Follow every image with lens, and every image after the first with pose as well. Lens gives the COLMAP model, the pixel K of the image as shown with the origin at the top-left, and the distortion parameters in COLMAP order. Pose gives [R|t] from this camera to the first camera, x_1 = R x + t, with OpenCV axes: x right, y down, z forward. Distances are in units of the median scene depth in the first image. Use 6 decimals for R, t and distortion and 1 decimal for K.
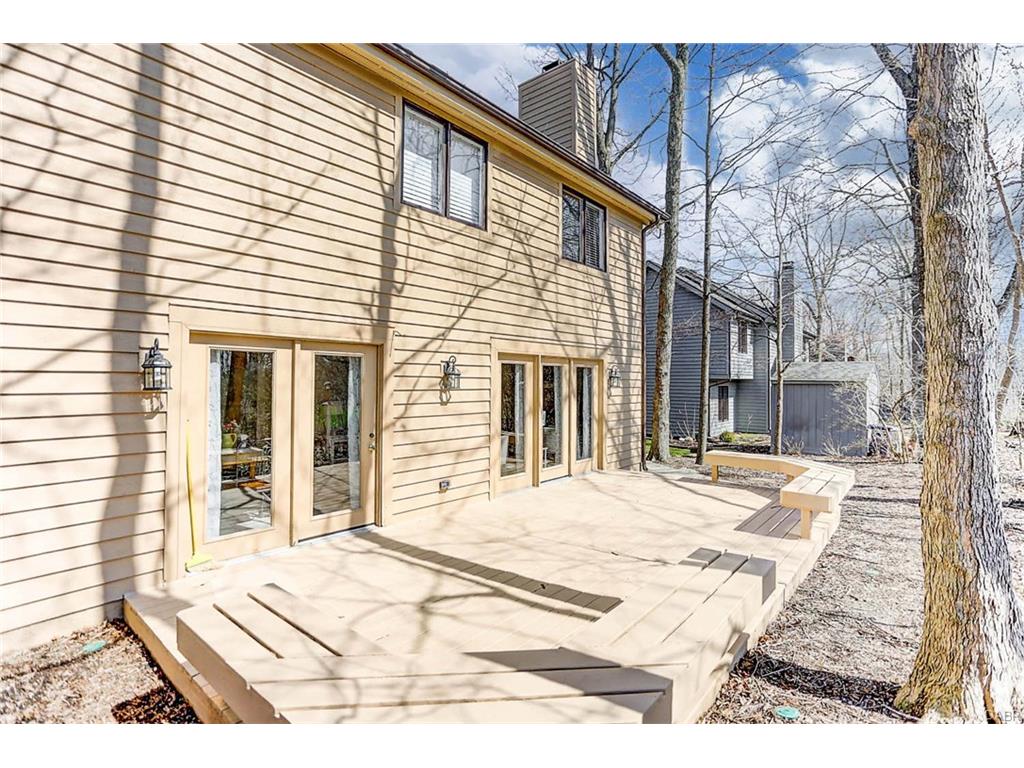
lens RADIAL K [[492.0, 0, 512.0], [0, 492.0, 384.0], [0, 0, 1]] dist [-0.000621, 0.001525]
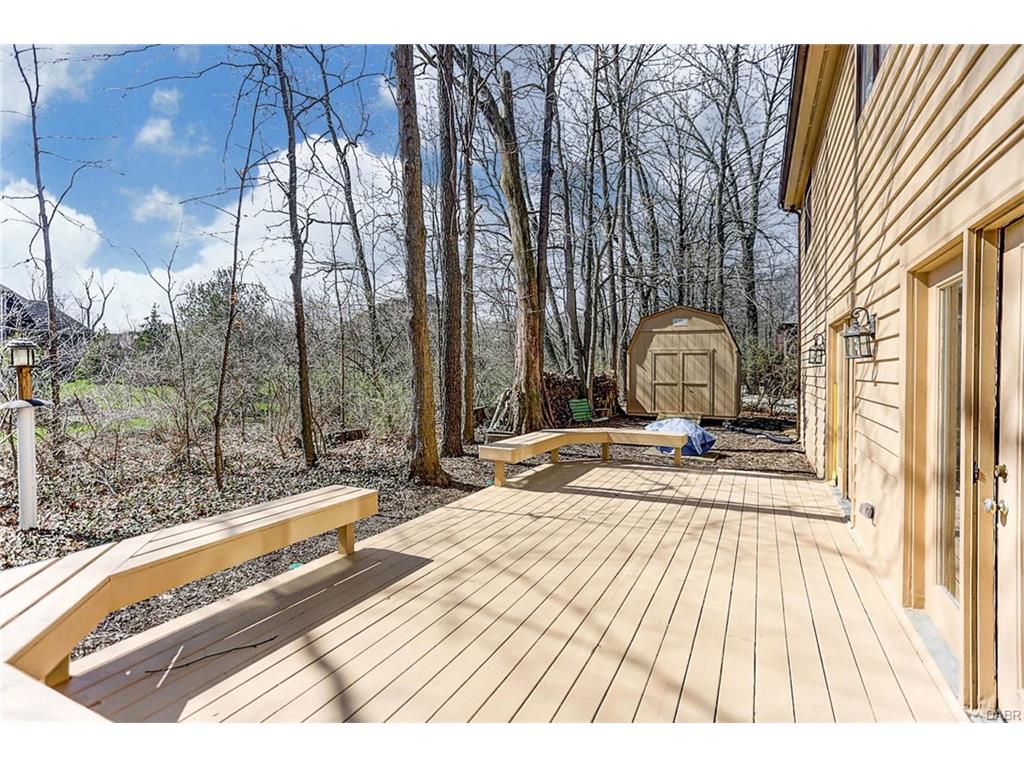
lens RADIAL K [[515.4, 0, 512.0], [0, 515.4, 384.0], [0, 0, 1]] dist [-0.042374, -0.000106]
pose [[-0.967605, -0.002601, -0.252456, 0.471826], [-0.007104, 0.999832, 0.016925, 0.034443], [0.252369, 0.018170, -0.967460, 1.527502]]
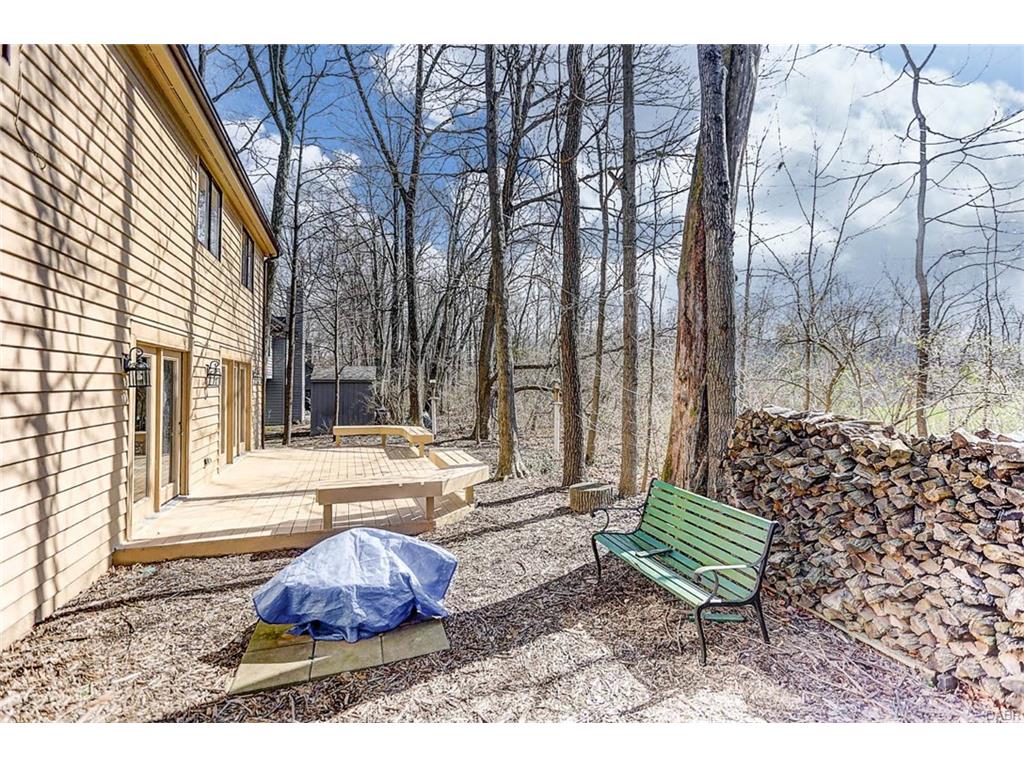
lens RADIAL K [[482.3, 0, 512.0], [0, 482.3, 384.0], [0, 0, 1]] dist [-0.021646, -0.000258]
pose [[0.501571, 0.004351, 0.865105, -0.828183], [-0.008225, 0.999966, -0.000260, -0.002906], [-0.865077, -0.006985, 0.501590, -0.306848]]
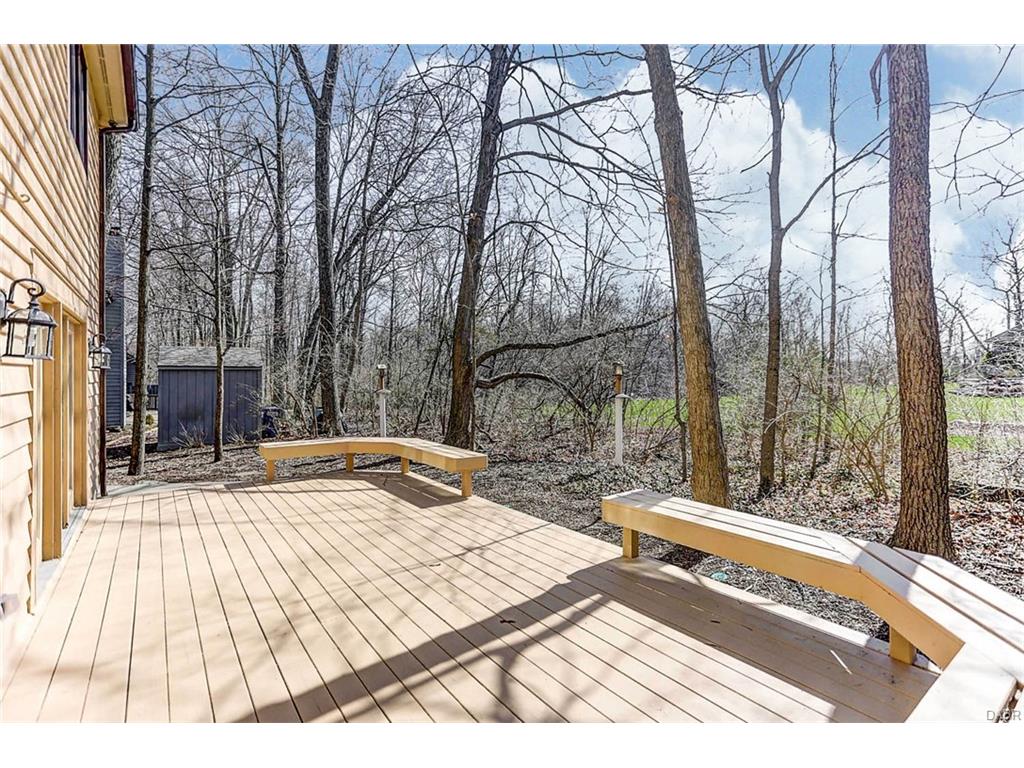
lens RADIAL K [[492.0, 0, 512.0], [0, 492.0, 384.0], [0, 0, 1]] dist [-0.000621, 0.001525]
pose [[0.232031, -0.015022, 0.972592, -0.435388], [-0.002378, 0.999869, 0.016011, 0.020741], [-0.972705, -0.006028, 0.231965, 0.518763]]
